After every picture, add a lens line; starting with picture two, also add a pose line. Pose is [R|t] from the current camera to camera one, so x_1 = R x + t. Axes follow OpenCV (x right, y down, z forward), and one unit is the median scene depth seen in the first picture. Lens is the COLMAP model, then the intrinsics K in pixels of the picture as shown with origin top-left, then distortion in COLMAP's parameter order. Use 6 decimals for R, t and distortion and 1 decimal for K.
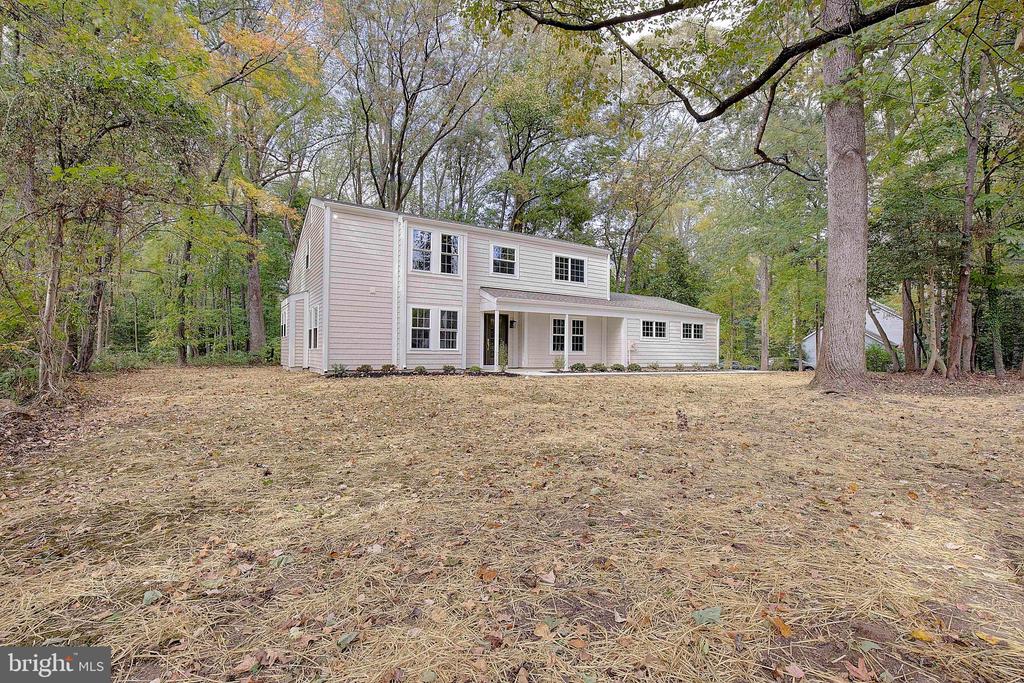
lens RADIAL K [[465.9, 0, 506.6], [0, 465.9, 334.9], [0, 0, 1]] dist [-0.036257, 0.001772]
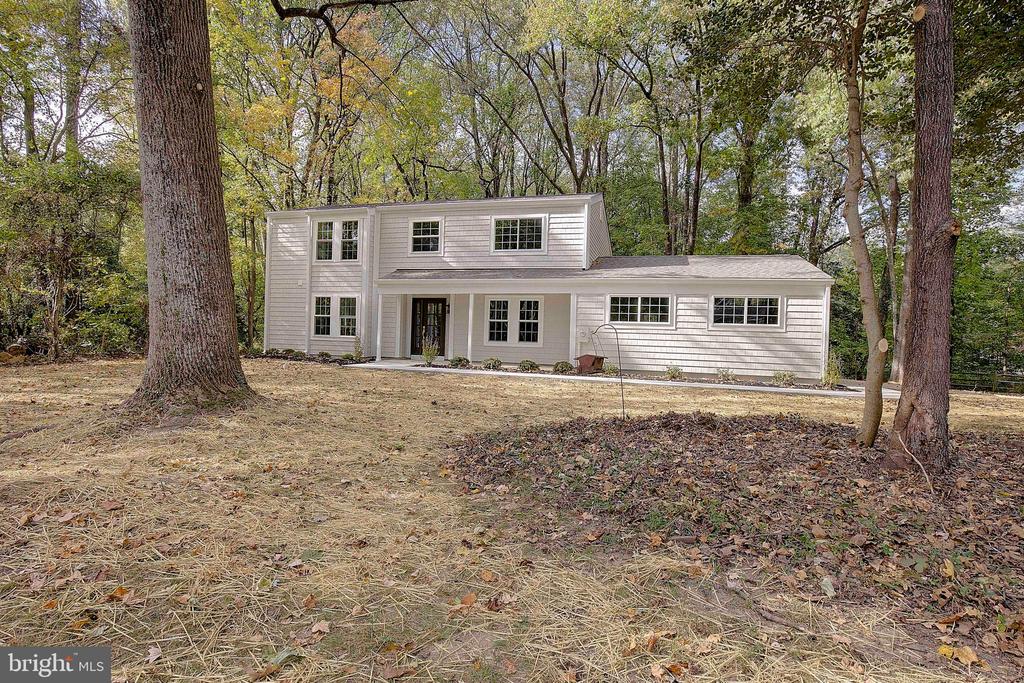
lens RADIAL K [[465.9, 0, 519.2], [0, 465.9, 339.0], [0, 0, 1]] dist [-0.036257, 0.001772]
pose [[0.679724, 0.010187, -0.733398, 0.720159], [0.001932, 0.999875, 0.015679, 0.018772], [0.733466, -0.012074, 0.679619, 0.503862]]
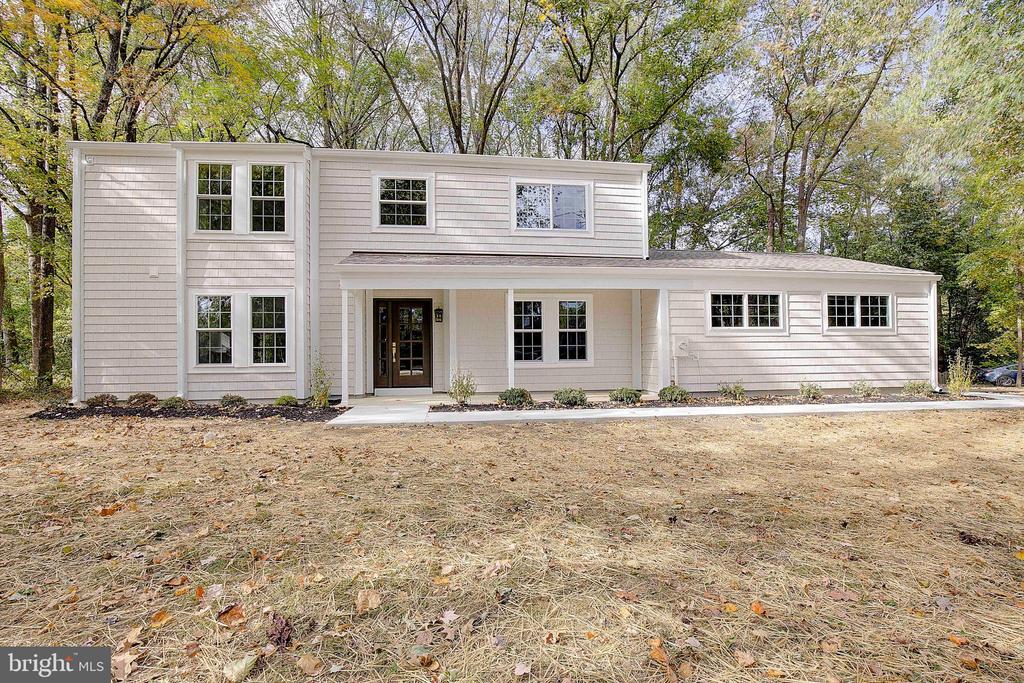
lens RADIAL K [[465.9, 0, 514.0], [0, 465.9, 339.5], [0, 0, 1]] dist [-0.036257, 0.001772]
pose [[0.909088, -0.032962, -0.415298, 0.324039], [0.035560, 0.999366, -0.001477, 0.010214], [0.415084, -0.013425, 0.909684, 0.517527]]
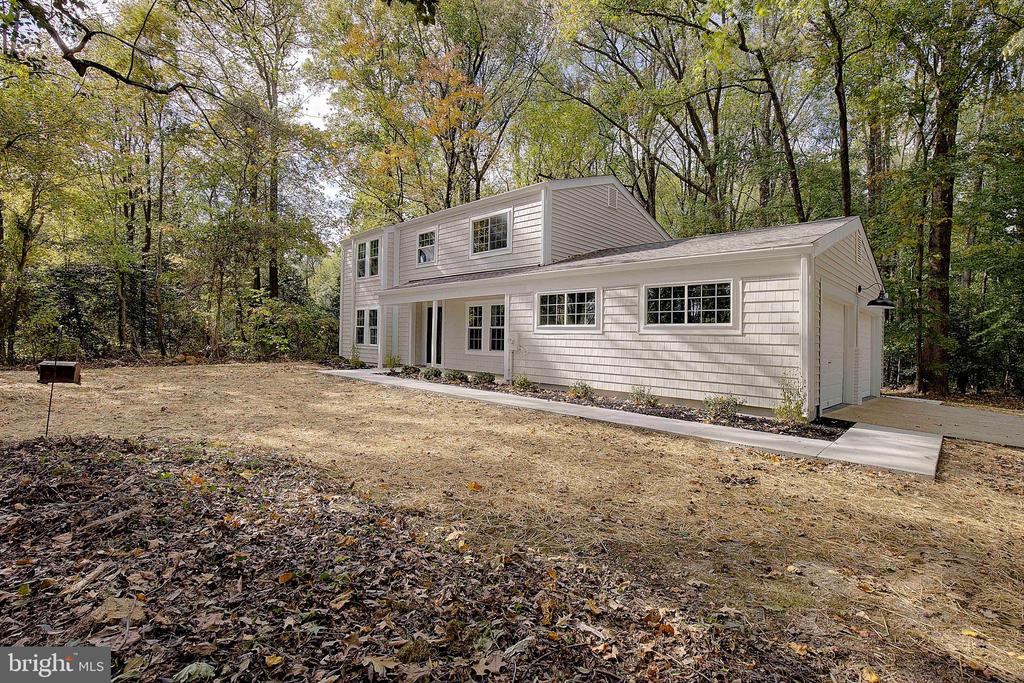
lens RADIAL K [[465.9, 0, 508.0], [0, 465.9, 333.5], [0, 0, 1]] dist [-0.036257, 0.001772]
pose [[0.226607, -0.024234, -0.973685, 0.851447], [0.008273, 0.999702, -0.022956, 0.026554], [0.973951, -0.002853, 0.226740, 0.900288]]
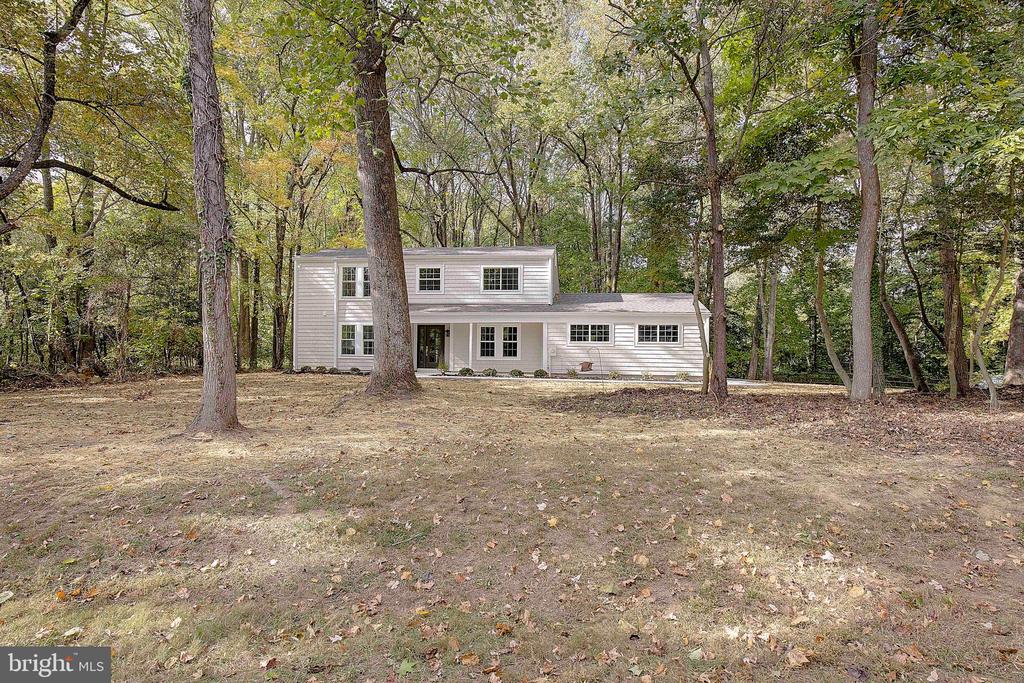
lens RADIAL K [[465.9, 0, 508.2], [0, 465.9, 342.8], [0, 0, 1]] dist [-0.036257, 0.001772]
pose [[0.773169, -0.019620, -0.633897, 0.841320], [0.019263, 0.999787, -0.007449, 0.011723], [0.633908, -0.006451, 0.773382, 0.206368]]
